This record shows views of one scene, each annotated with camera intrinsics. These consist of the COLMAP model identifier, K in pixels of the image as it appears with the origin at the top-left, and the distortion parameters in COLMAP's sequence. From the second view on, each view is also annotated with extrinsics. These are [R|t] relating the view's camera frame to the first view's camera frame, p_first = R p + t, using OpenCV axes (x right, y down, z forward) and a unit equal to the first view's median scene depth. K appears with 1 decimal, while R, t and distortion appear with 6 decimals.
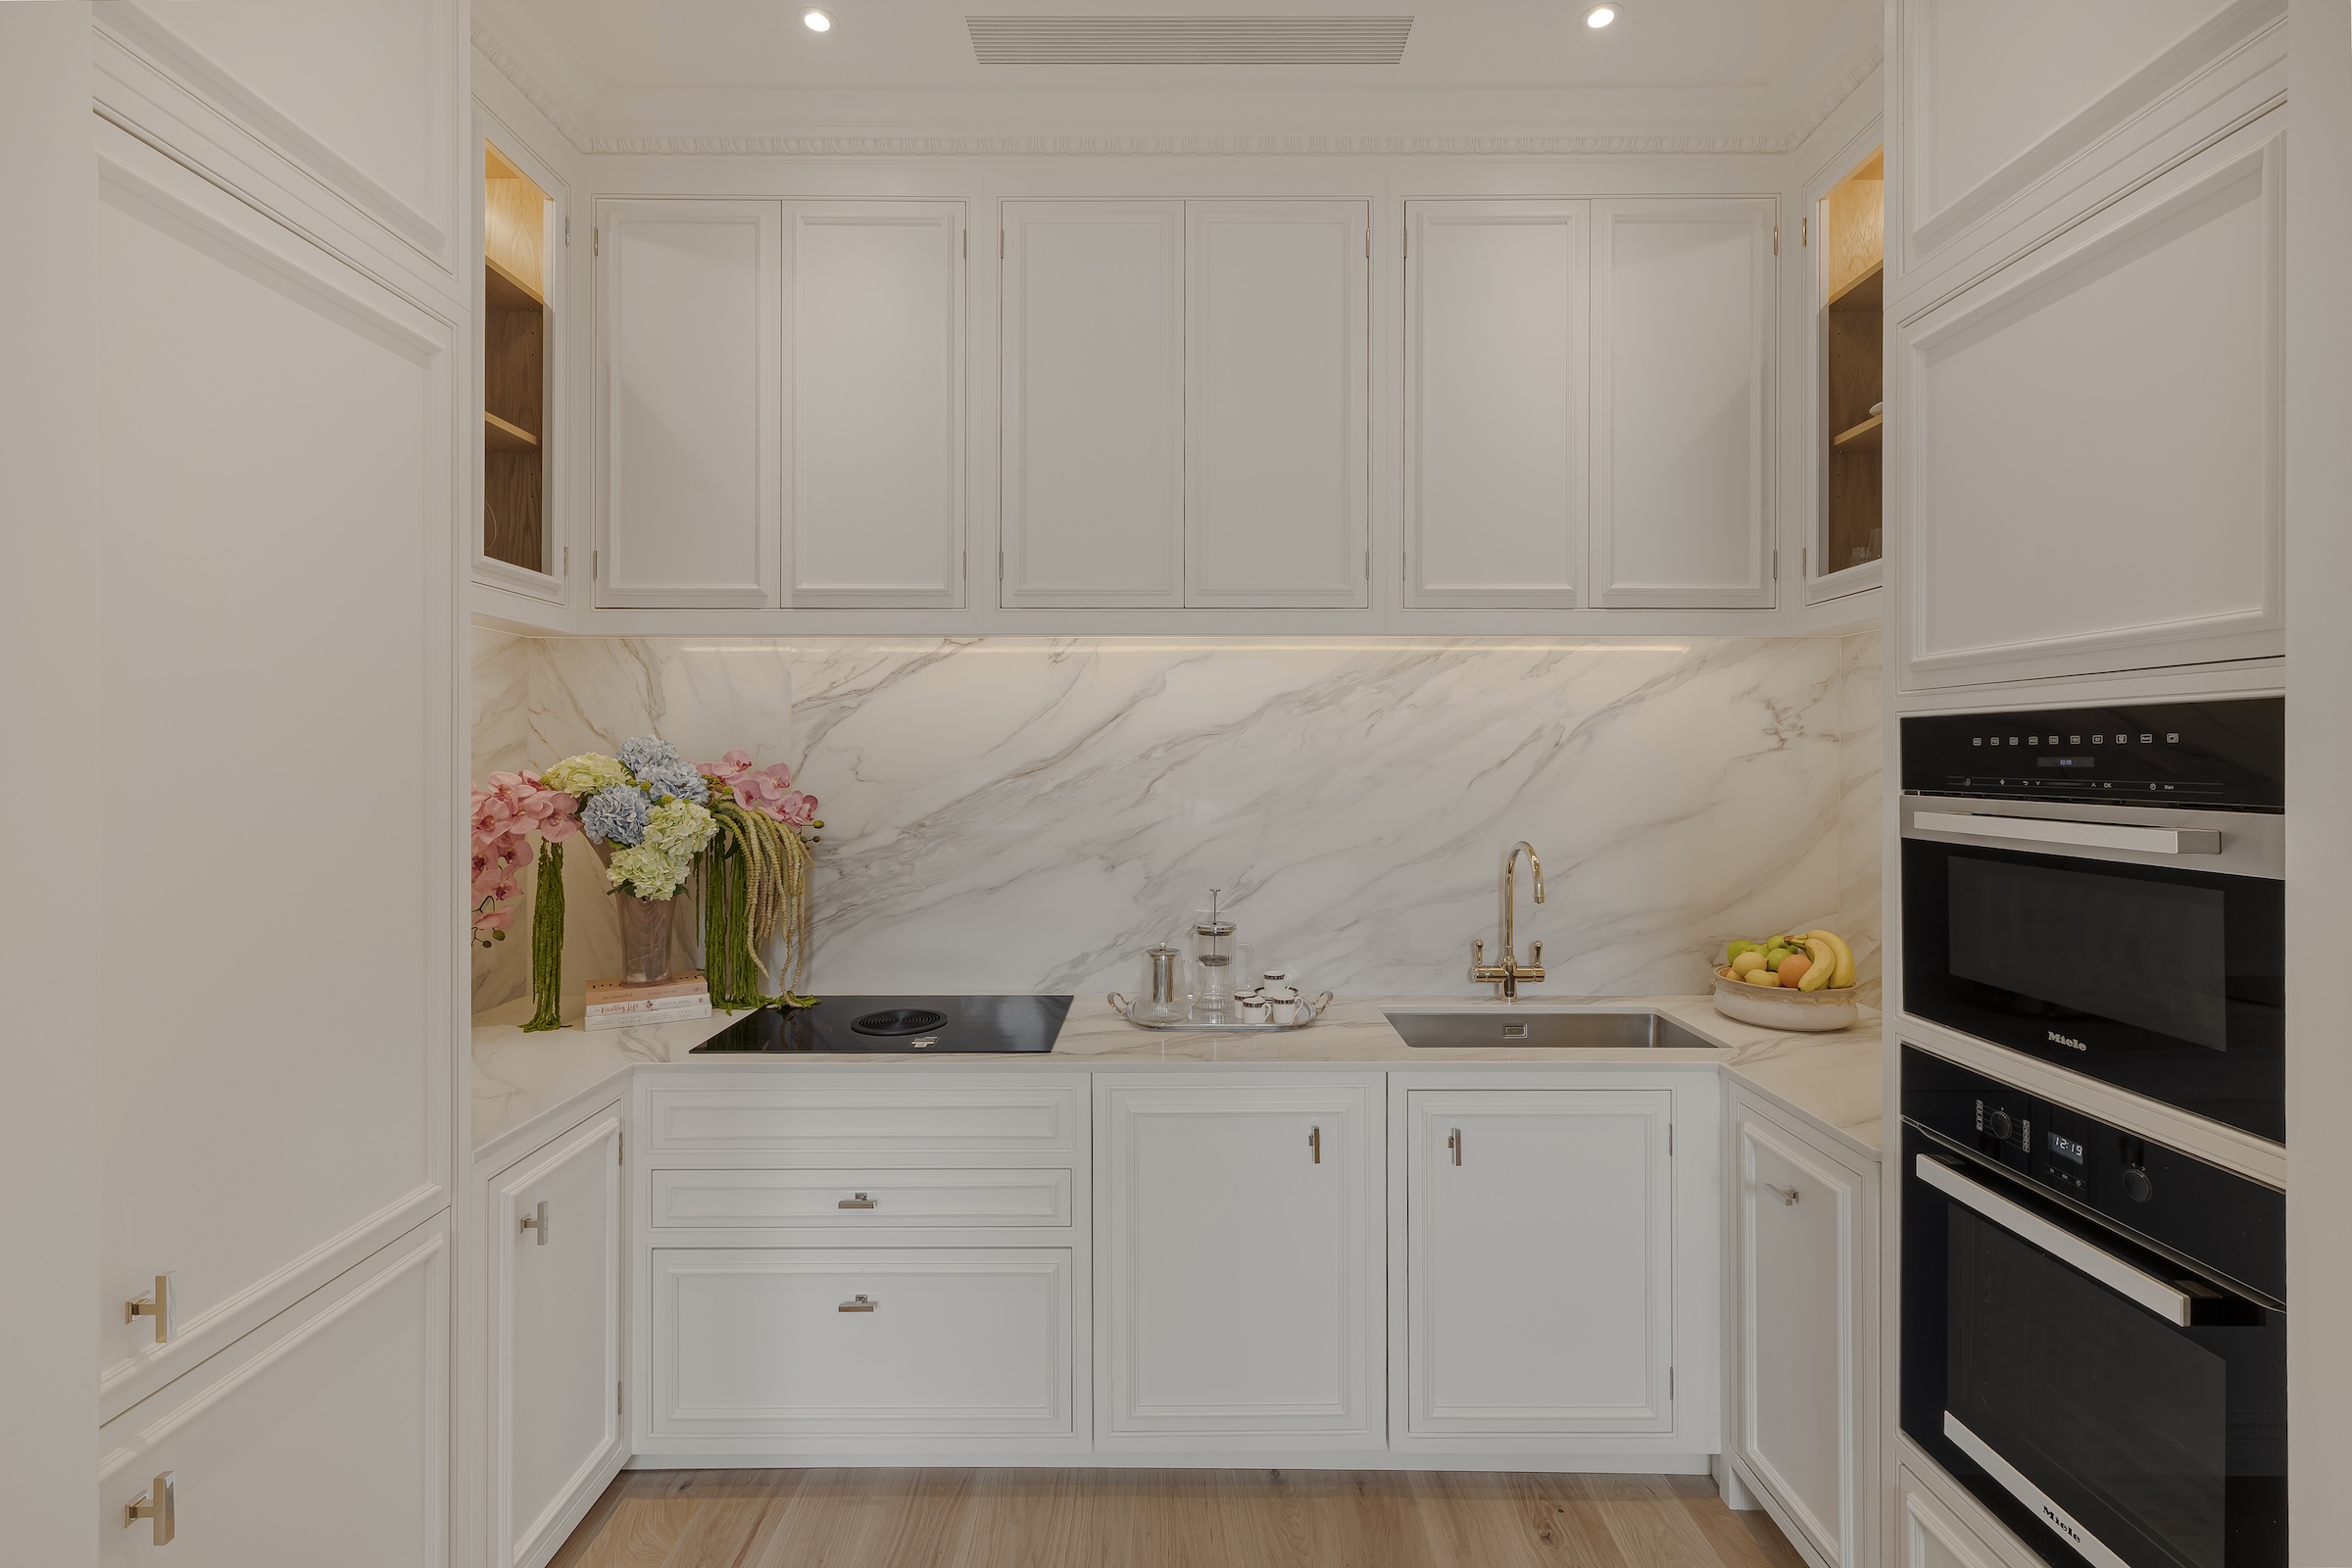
lens RADIAL K [[1076.5, 0, 1173.9], [0, 1076.5, 767.0], [0, 0, 1]] dist [0.010259, 0.000273]
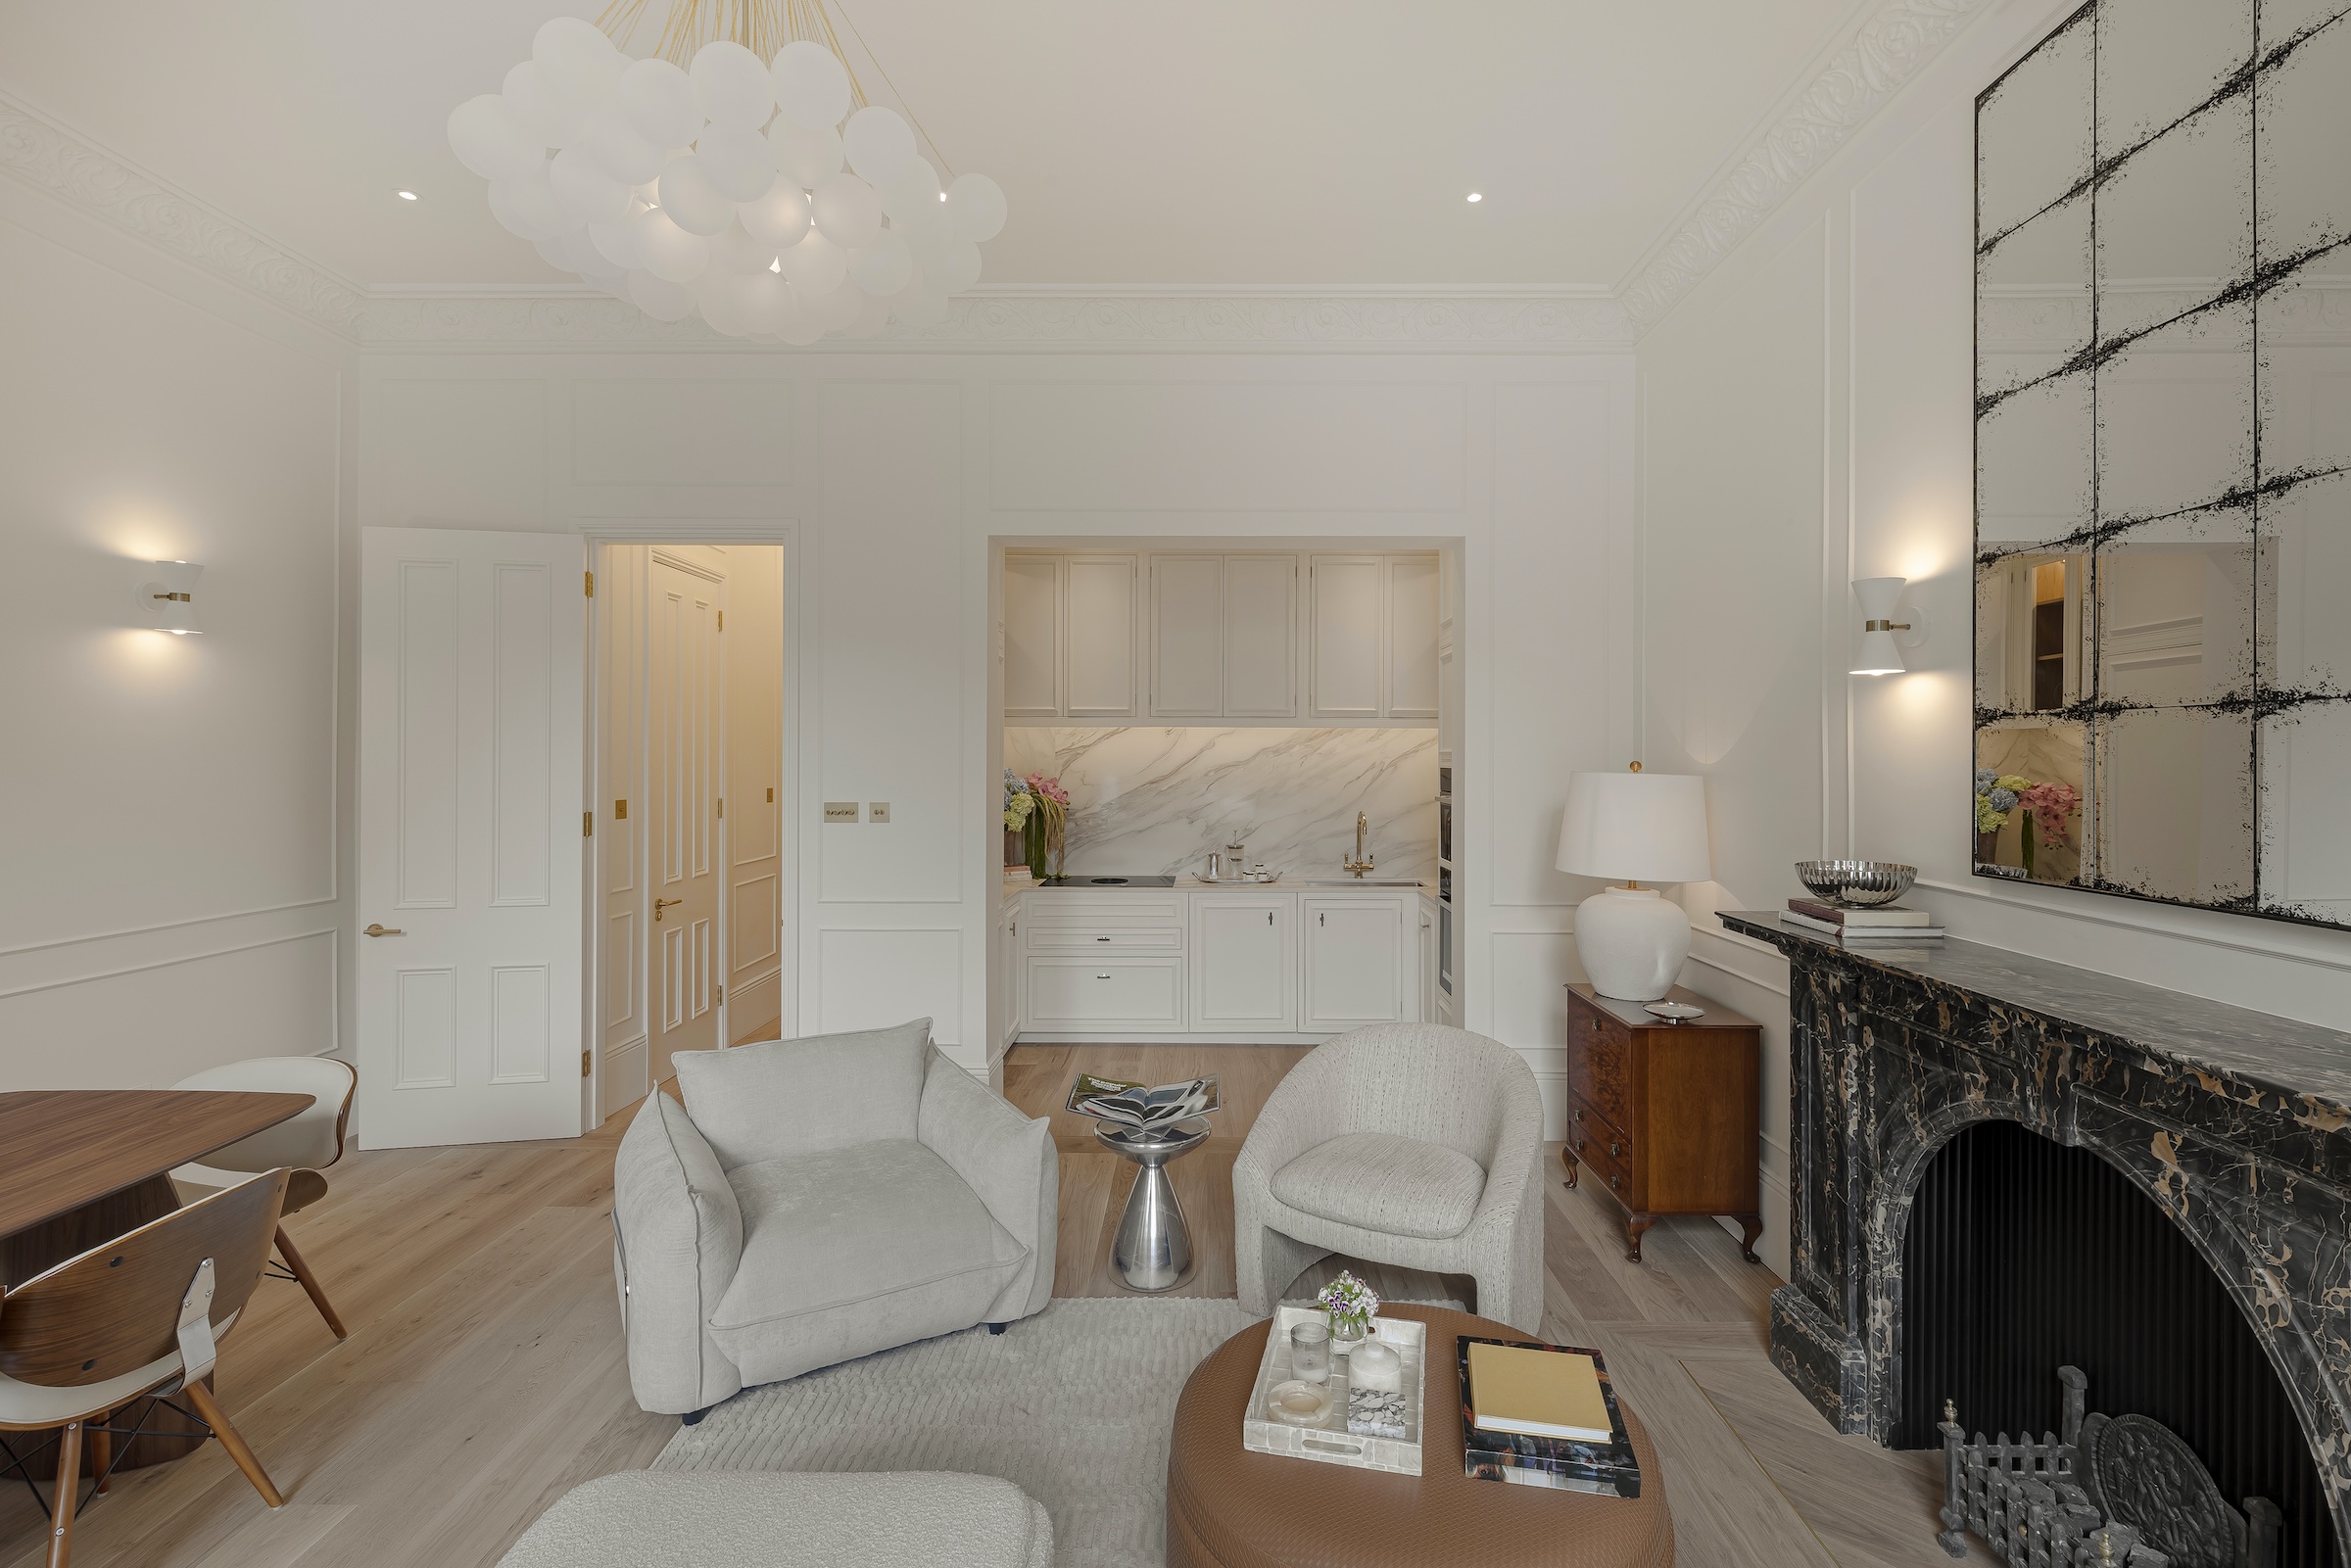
lens RADIAL K [[1076.0, 0, 1190.7], [0, 1076.0, 773.5], [0, 0, 1]] dist [0.010259, 0.000273]
pose [[0.999882, 0.002356, -0.015172, -0.025197], [-0.002285, 0.999986, 0.004710, -0.024548], [0.015183, -0.004675, 0.999874, -1.395981]]
